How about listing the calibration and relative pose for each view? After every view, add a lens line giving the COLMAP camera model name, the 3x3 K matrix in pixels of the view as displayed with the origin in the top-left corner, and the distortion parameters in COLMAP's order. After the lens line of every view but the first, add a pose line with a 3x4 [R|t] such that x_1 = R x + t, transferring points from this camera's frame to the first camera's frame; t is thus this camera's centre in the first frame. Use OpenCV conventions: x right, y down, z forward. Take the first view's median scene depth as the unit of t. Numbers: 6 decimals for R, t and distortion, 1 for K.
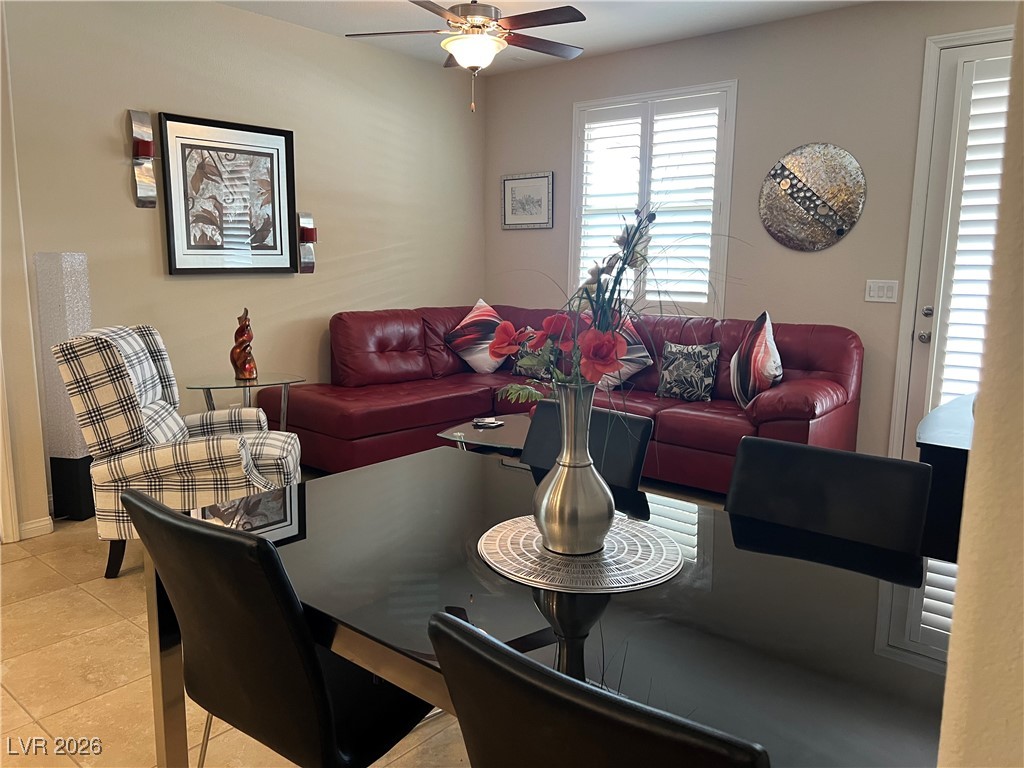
lens RADIAL K [[792.9, 0, 512.0], [0, 792.9, 384.0], [0, 0, 1]] dist [0.008755, 0.001583]
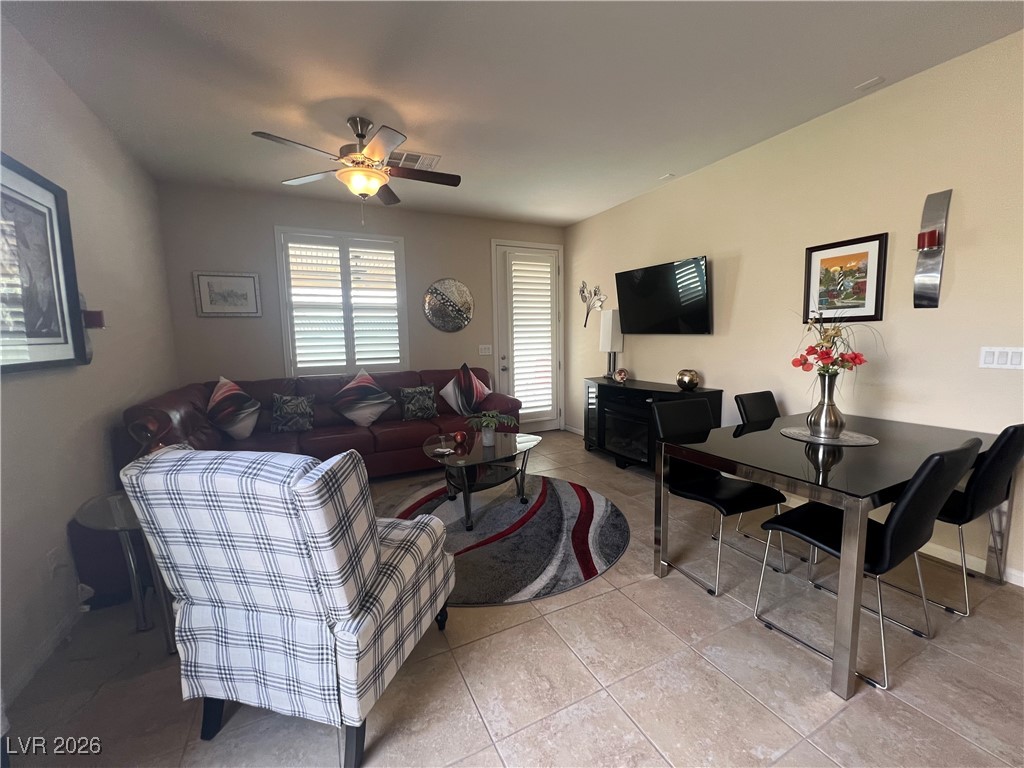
lens RADIAL K [[410.7, 0, 512.0], [0, 410.7, 384.0], [0, 0, 1]] dist [-0.001182, -0.000167]
pose [[0.395569, -0.124218, 0.909997, -0.494893], [0.162986, 0.984580, 0.063550, -0.077528], [-0.903859, 0.123179, 0.409715, 0.440437]]
